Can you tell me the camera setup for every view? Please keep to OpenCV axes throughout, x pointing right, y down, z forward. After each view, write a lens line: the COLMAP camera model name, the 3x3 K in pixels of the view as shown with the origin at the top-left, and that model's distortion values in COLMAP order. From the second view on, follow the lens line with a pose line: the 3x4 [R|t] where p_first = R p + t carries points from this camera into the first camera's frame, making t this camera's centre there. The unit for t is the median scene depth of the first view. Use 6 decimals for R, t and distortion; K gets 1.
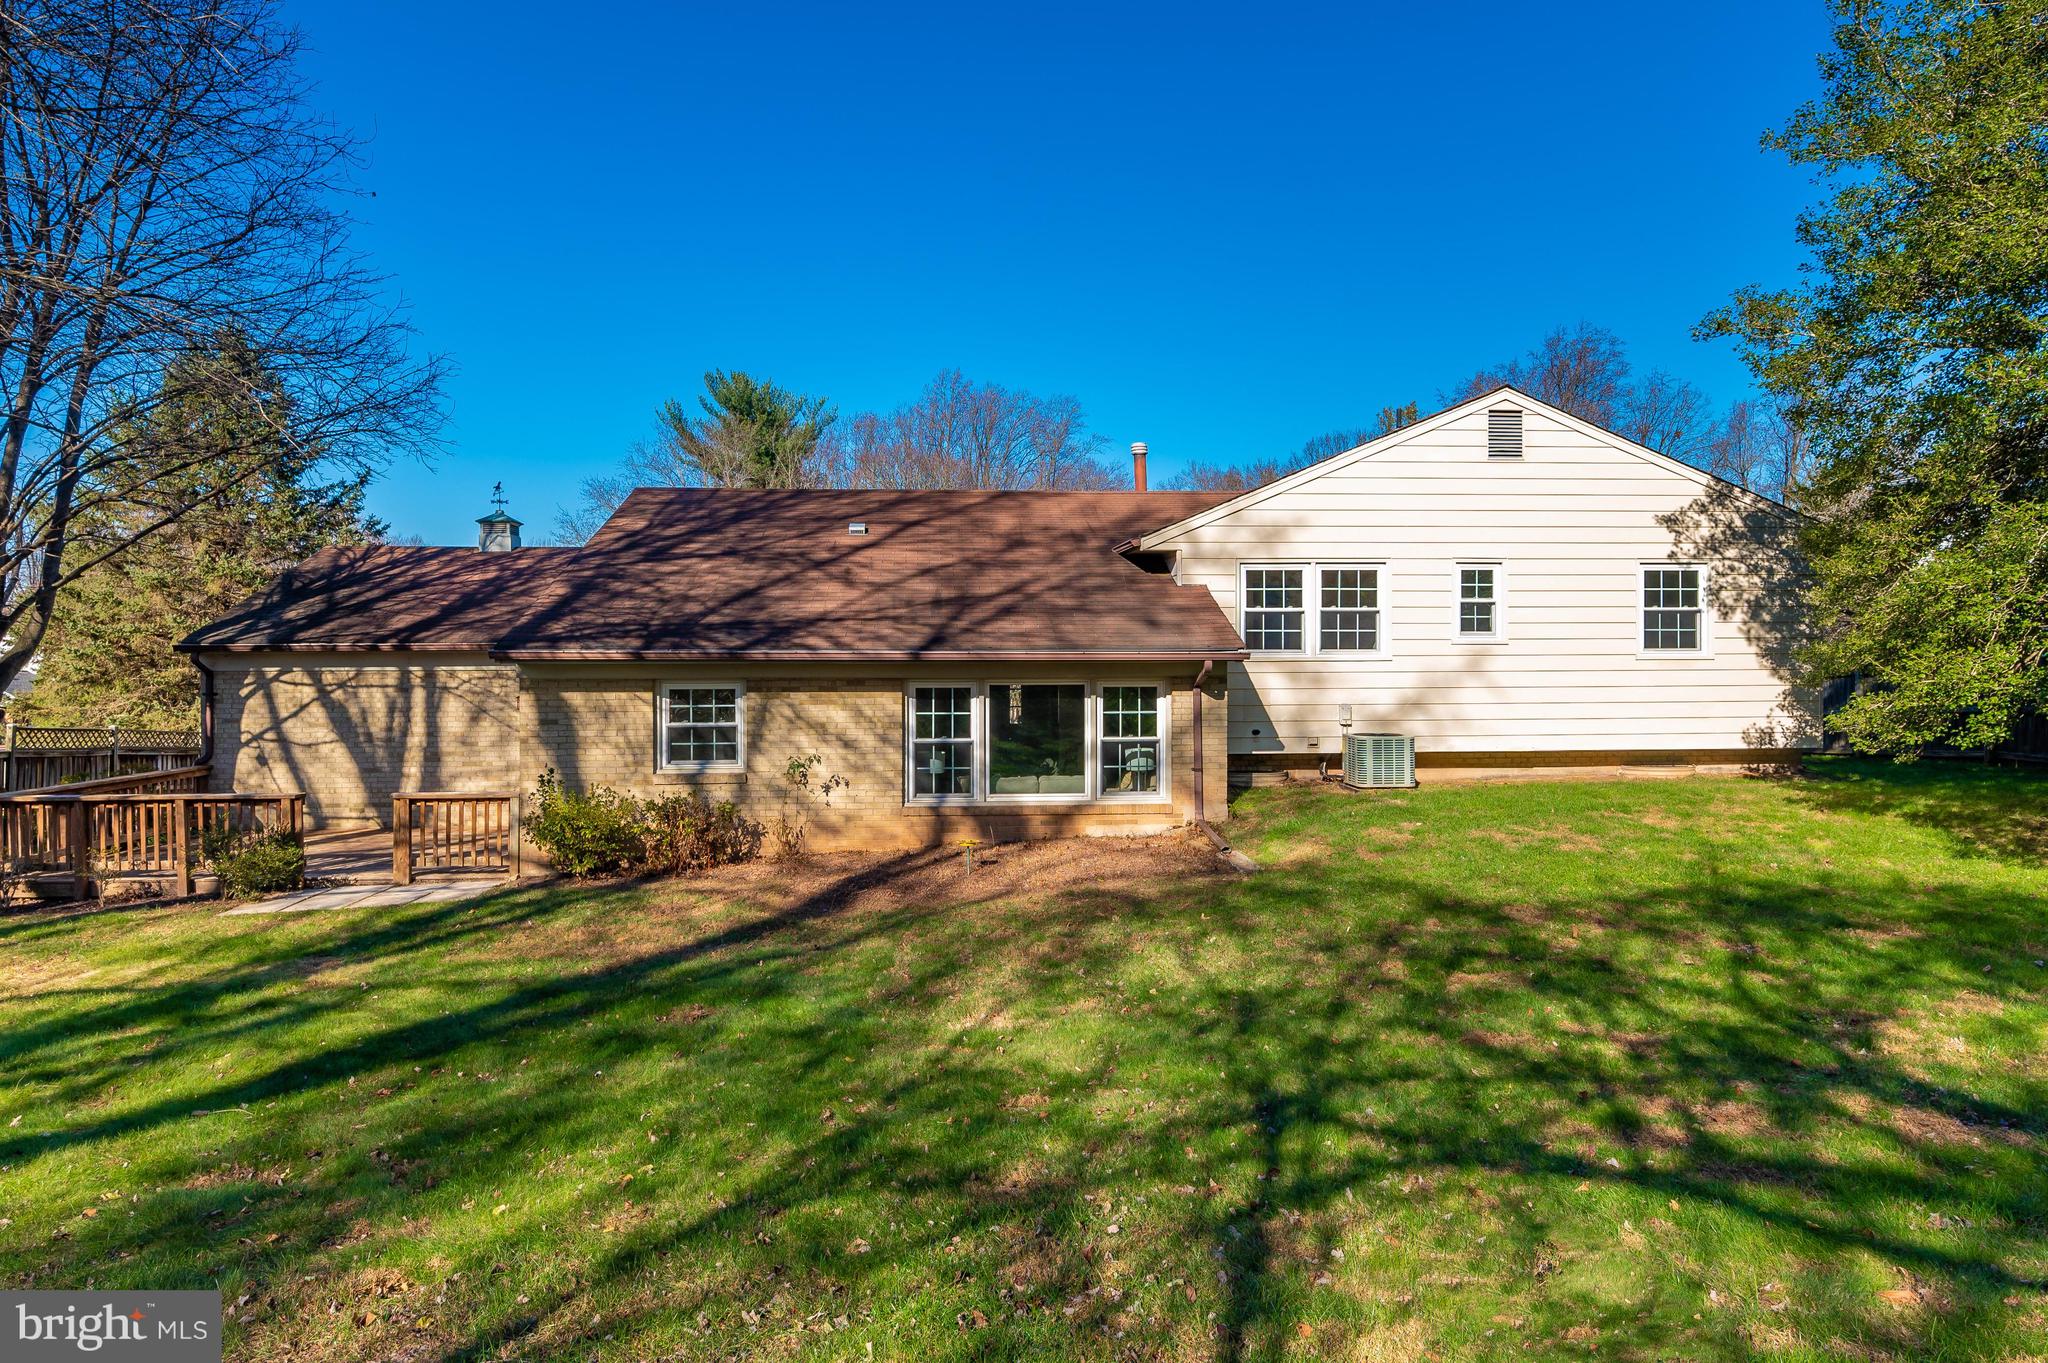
lens RADIAL K [[707.9, 0, 994.6], [0, 707.9, 648.7], [0, 0, 1]] dist [0.001305, 0.000099]
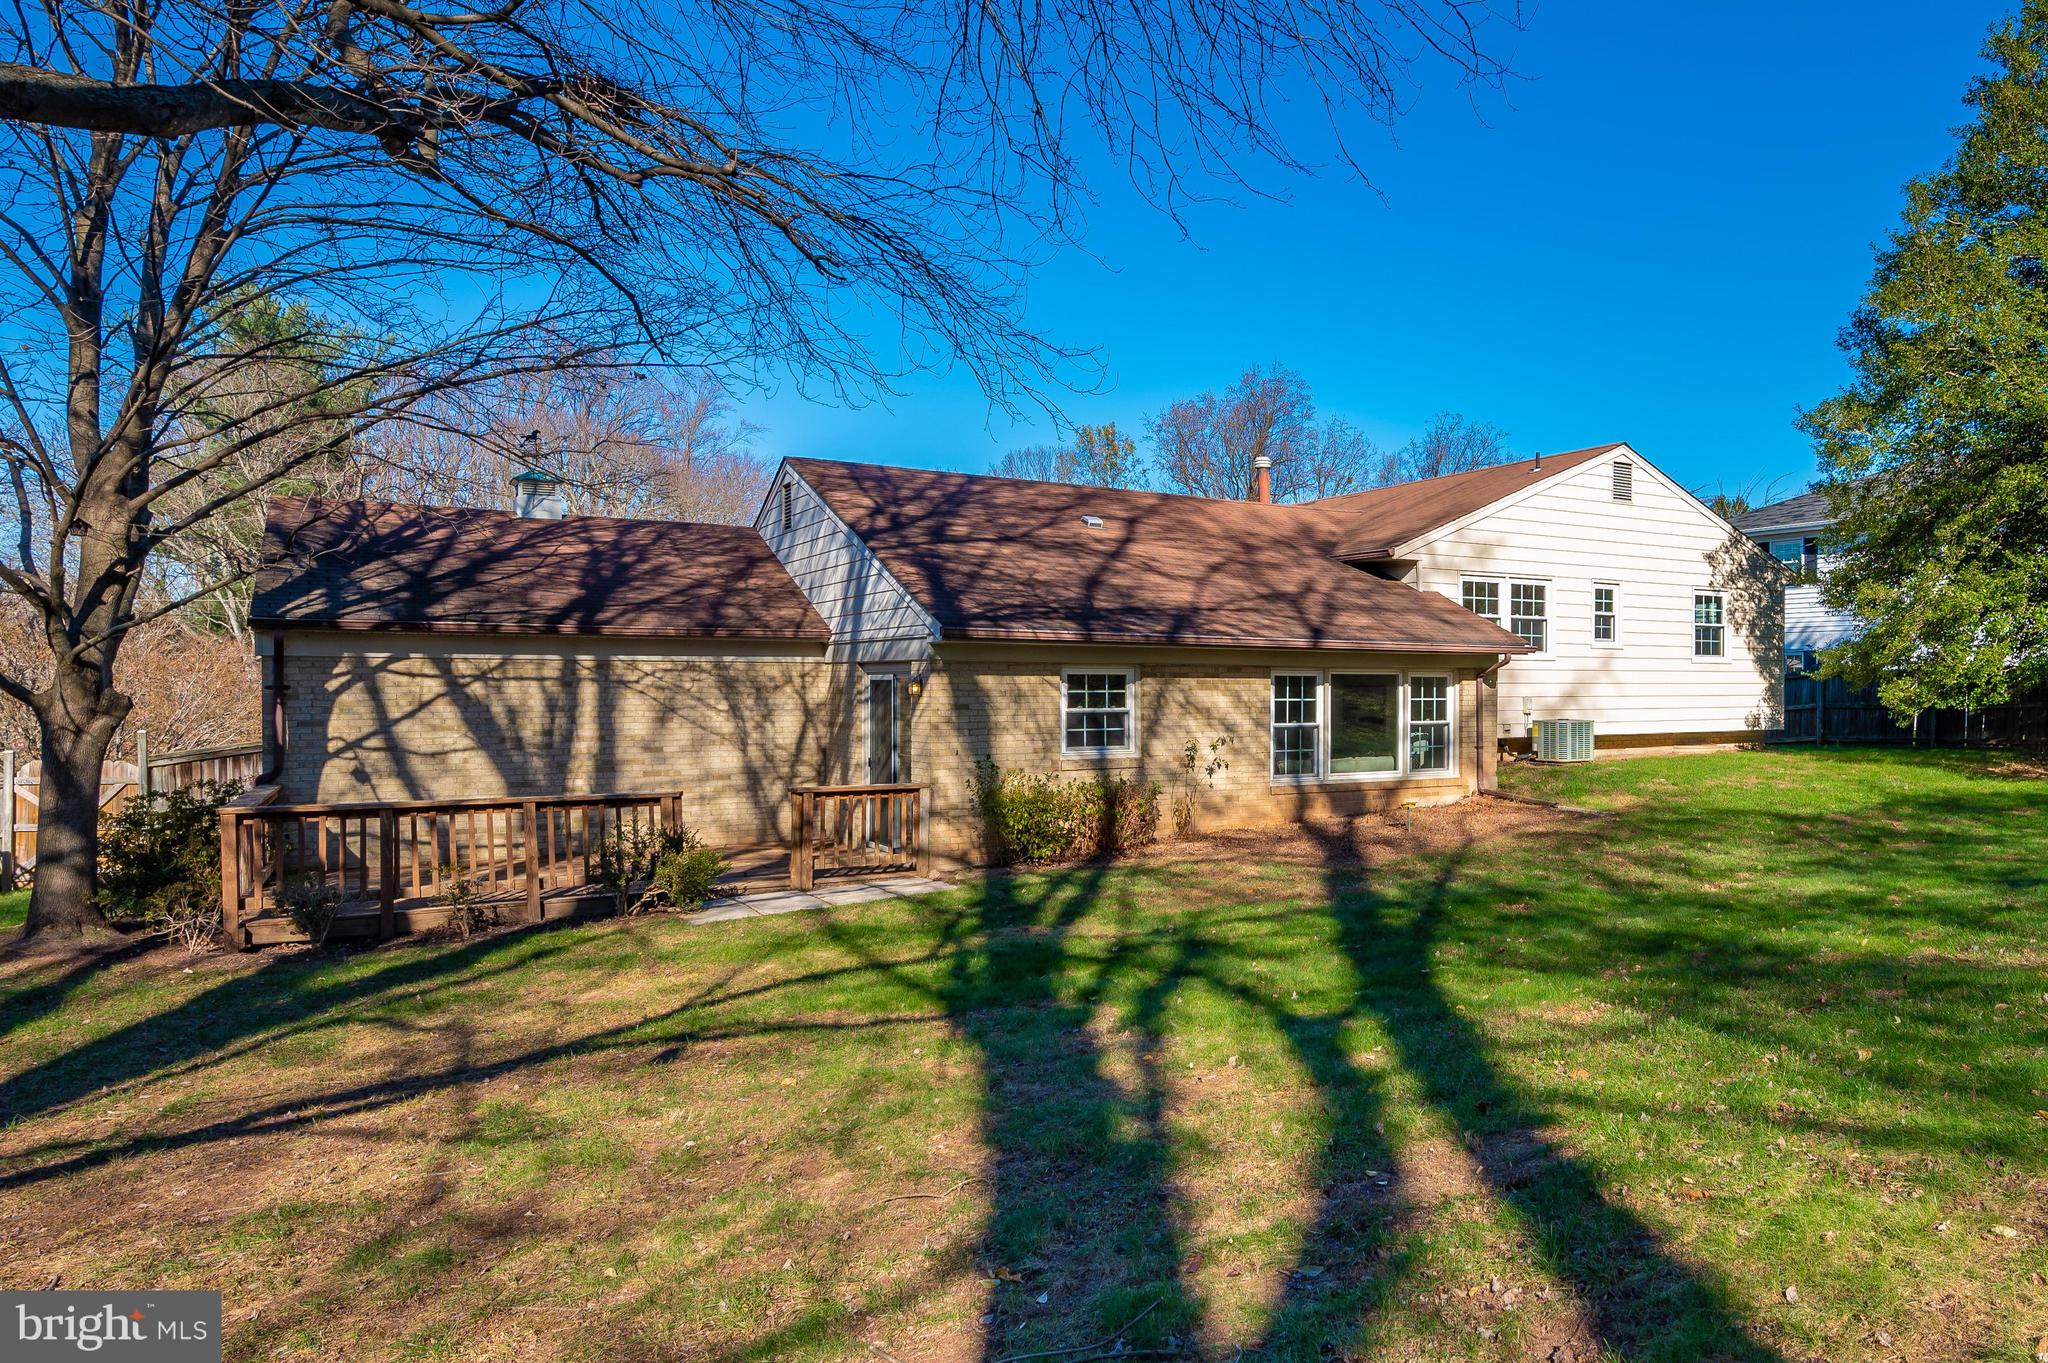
lens RADIAL K [[807.4, 0, 1018.8], [0, 807.4, 674.1], [0, 0, 1]] dist [-0.001063, -0.000003]
pose [[0.952348, 0.009782, 0.304856, -0.734988], [-0.010511, 0.999944, 0.000748, 0.048581], [-0.304832, -0.003917, 0.952398, -0.036353]]
